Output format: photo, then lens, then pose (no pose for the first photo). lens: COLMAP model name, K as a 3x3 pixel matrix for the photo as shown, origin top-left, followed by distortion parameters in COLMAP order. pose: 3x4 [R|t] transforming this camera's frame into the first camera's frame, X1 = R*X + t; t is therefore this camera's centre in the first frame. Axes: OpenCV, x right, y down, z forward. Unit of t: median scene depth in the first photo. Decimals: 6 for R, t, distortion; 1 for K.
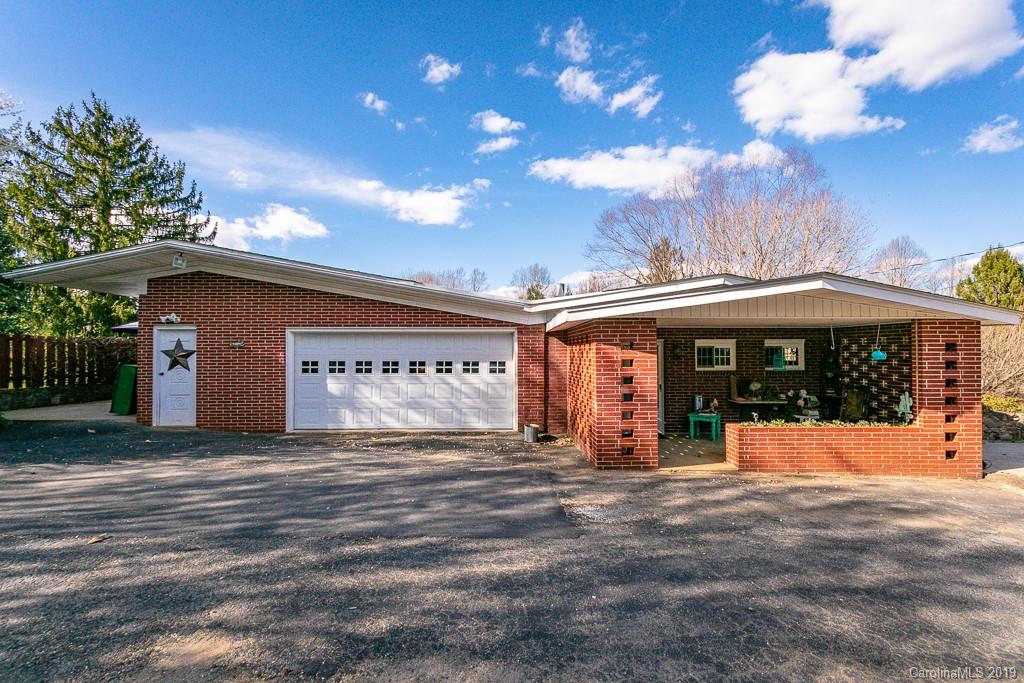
lens RADIAL K [[482.7, 0, 516.1], [0, 482.7, 341.8], [0, 0, 1]] dist [-0.001765, 0.001883]
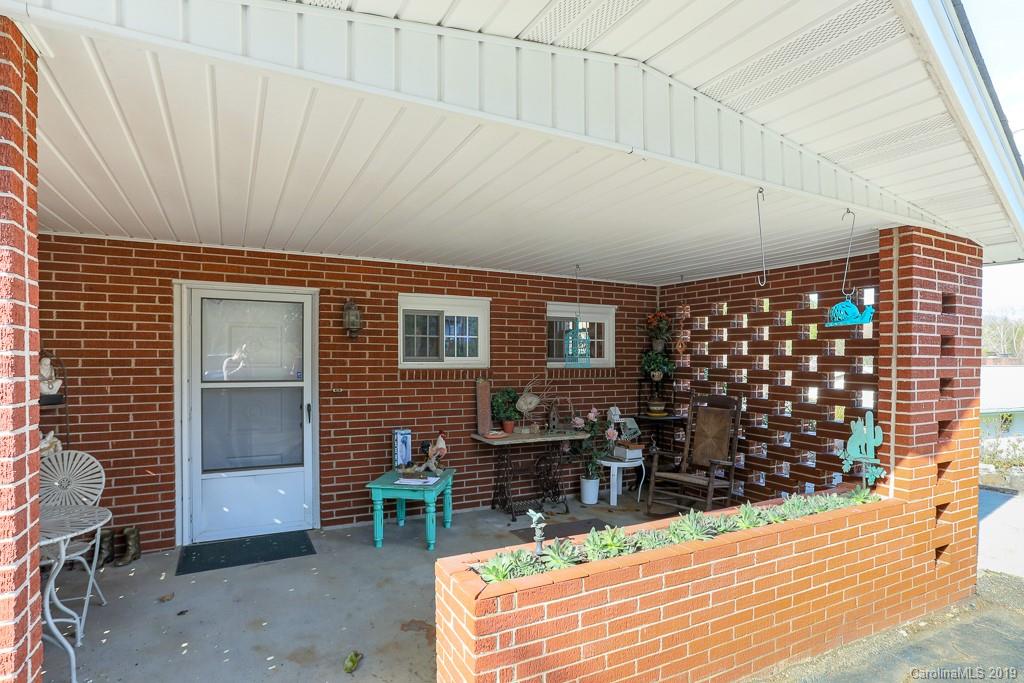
lens RADIAL K [[485.8, 0, 515.4], [0, 485.8, 341.3], [0, 0, 1]] dist [-0.002572, 0.000535]
pose [[0.899126, 0.023571, 0.437054, 0.291645], [-0.014296, 0.999598, -0.024500, 0.047193], [-0.437456, 0.015781, 0.899101, 0.609440]]
